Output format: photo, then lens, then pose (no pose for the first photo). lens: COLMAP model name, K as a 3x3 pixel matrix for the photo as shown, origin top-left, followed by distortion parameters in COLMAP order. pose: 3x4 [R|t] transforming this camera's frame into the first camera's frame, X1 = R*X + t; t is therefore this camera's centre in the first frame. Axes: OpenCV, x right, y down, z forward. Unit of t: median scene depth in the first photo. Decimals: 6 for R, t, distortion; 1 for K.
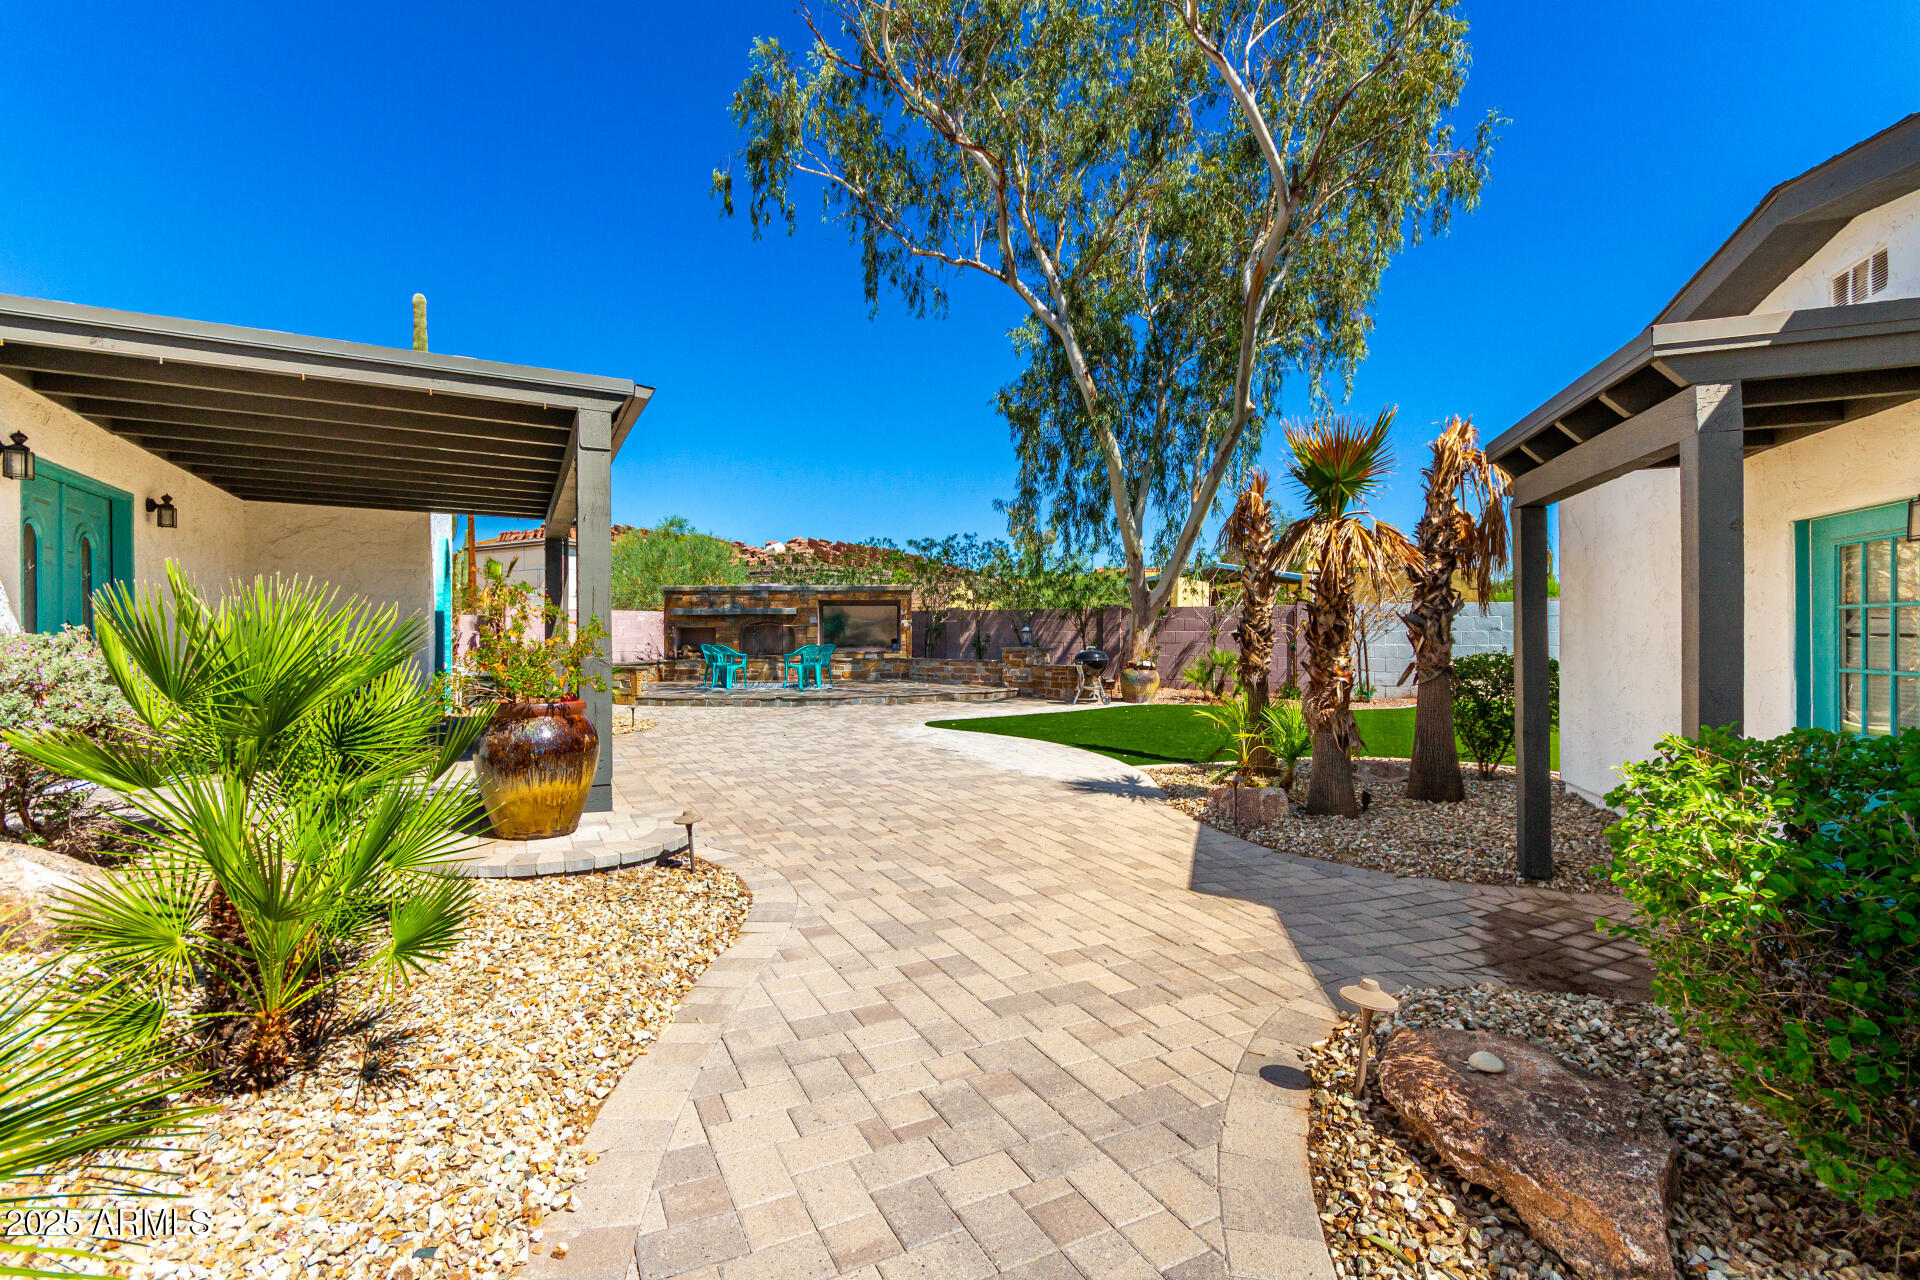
lens RADIAL K [[880.1, 0, 961.4], [0, 880.1, 640.1], [0, 0, 1]] dist [0.013880, -0.000333]
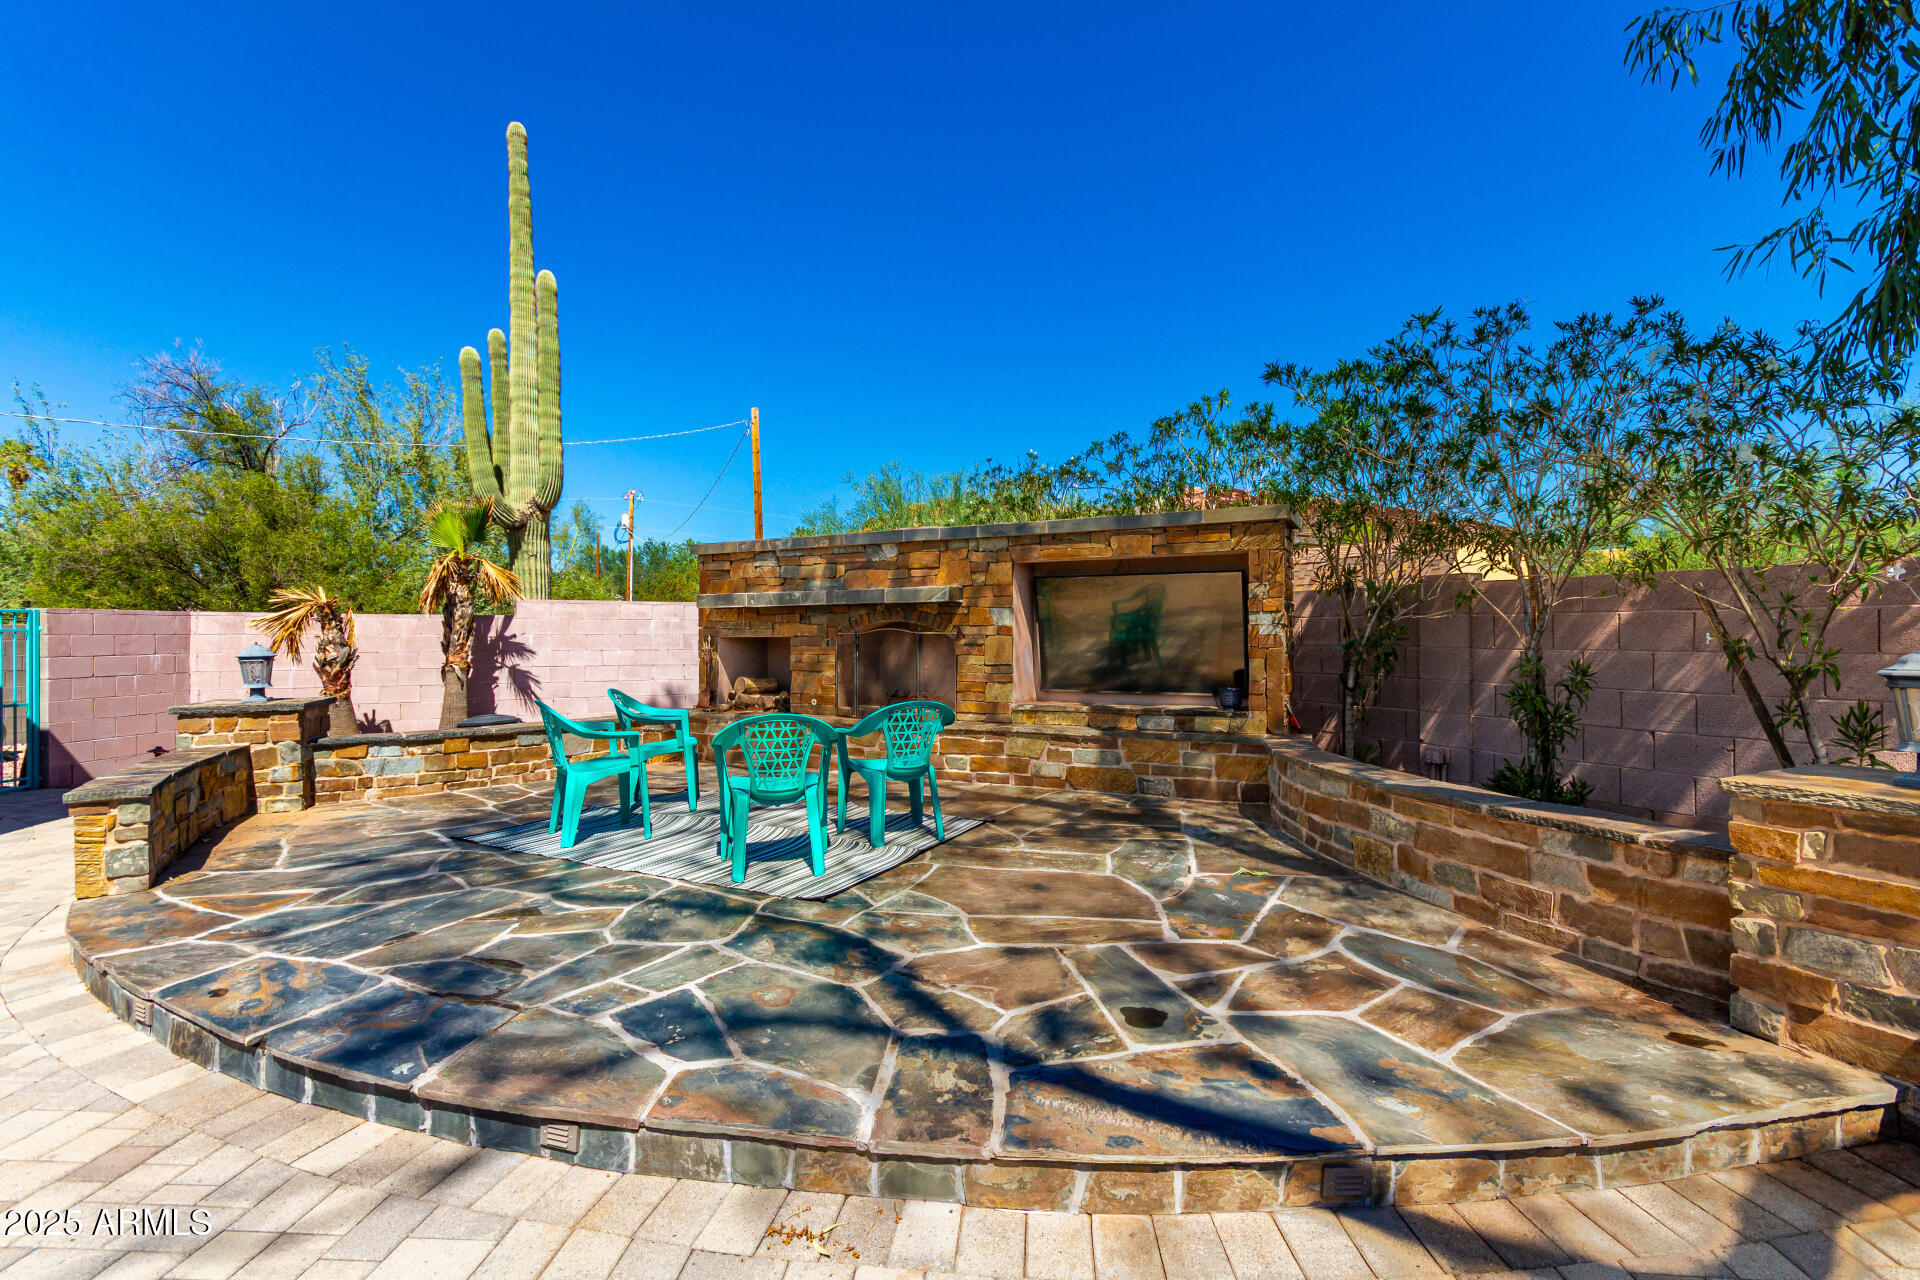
lens RADIAL K [[880.1, 0, 960.9], [0, 880.1, 639.6], [0, 0, 1]] dist [0.013880, -0.000333]
pose [[0.853834, 0.004103, -0.520529, 0.009220], [-0.005488, 0.999984, -0.001121, -0.013240], [0.520517, 0.003814, 0.853843, 0.677452]]
